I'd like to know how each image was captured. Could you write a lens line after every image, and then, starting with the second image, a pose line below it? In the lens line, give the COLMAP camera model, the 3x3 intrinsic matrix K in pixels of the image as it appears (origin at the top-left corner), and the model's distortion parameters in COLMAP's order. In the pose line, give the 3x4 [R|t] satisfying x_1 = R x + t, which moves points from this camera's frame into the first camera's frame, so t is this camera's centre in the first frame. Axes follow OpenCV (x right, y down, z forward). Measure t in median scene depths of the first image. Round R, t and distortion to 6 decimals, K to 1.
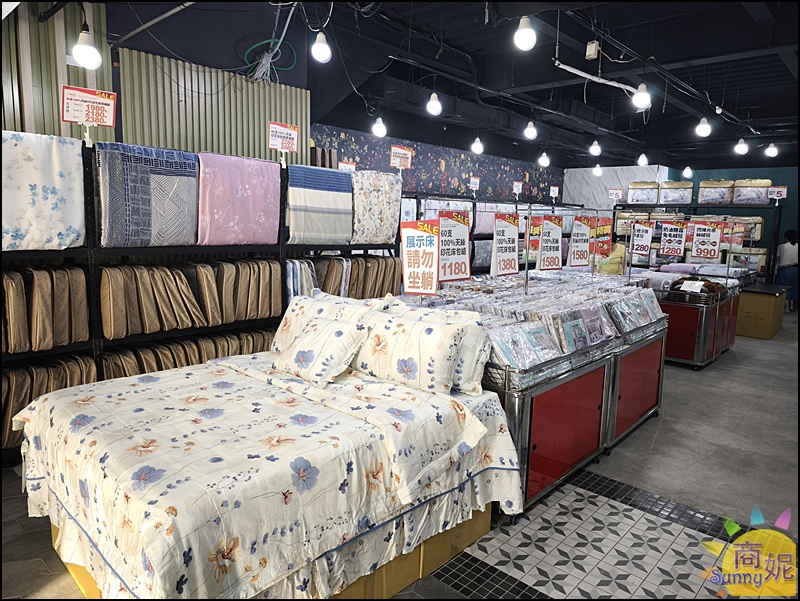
lens RADIAL K [[537.5, 0, 400.5], [0, 537.5, 298.1], [0, 0, 1]] dist [0.000478, 0.000075]
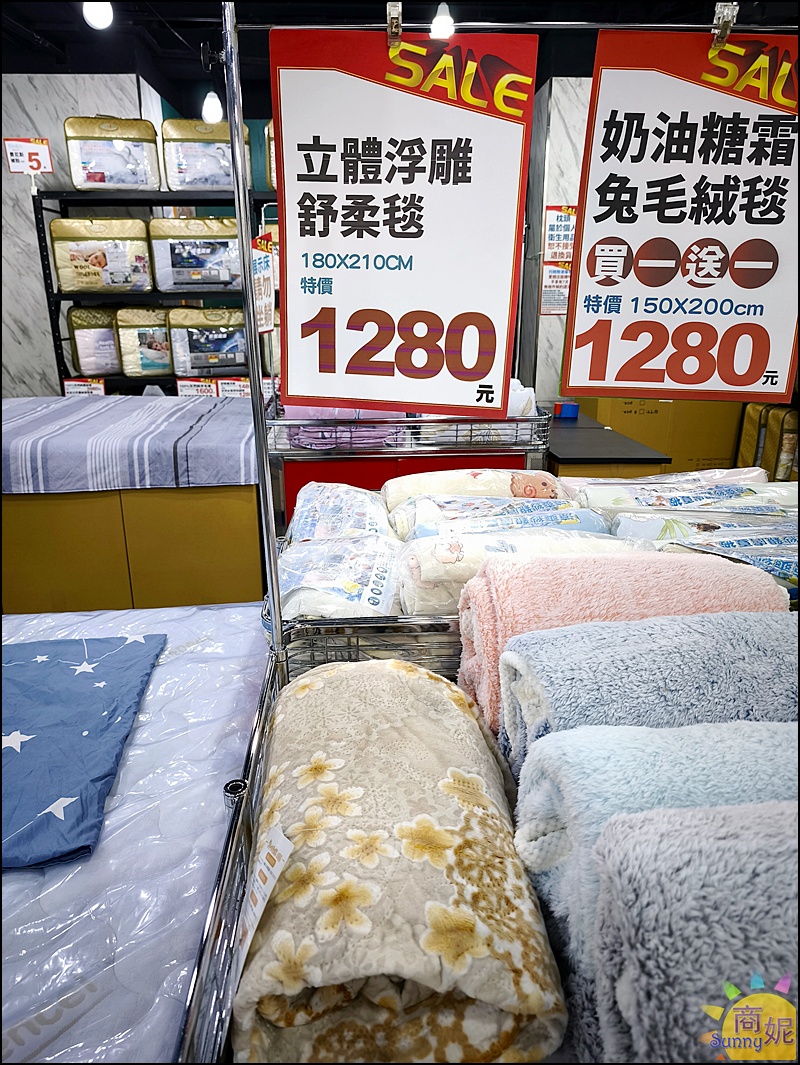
lens RADIAL K [[715.6, 0, 399.7], [0, 715.6, 534.6], [0, 0, 1]] dist [0.000478, 0.000075]
pose [[0.685012, -0.266953, 0.677860, 0.344423], [0.130031, 0.960307, 0.246783, -0.092041], [-0.716834, -0.080907, 0.692534, 0.899841]]
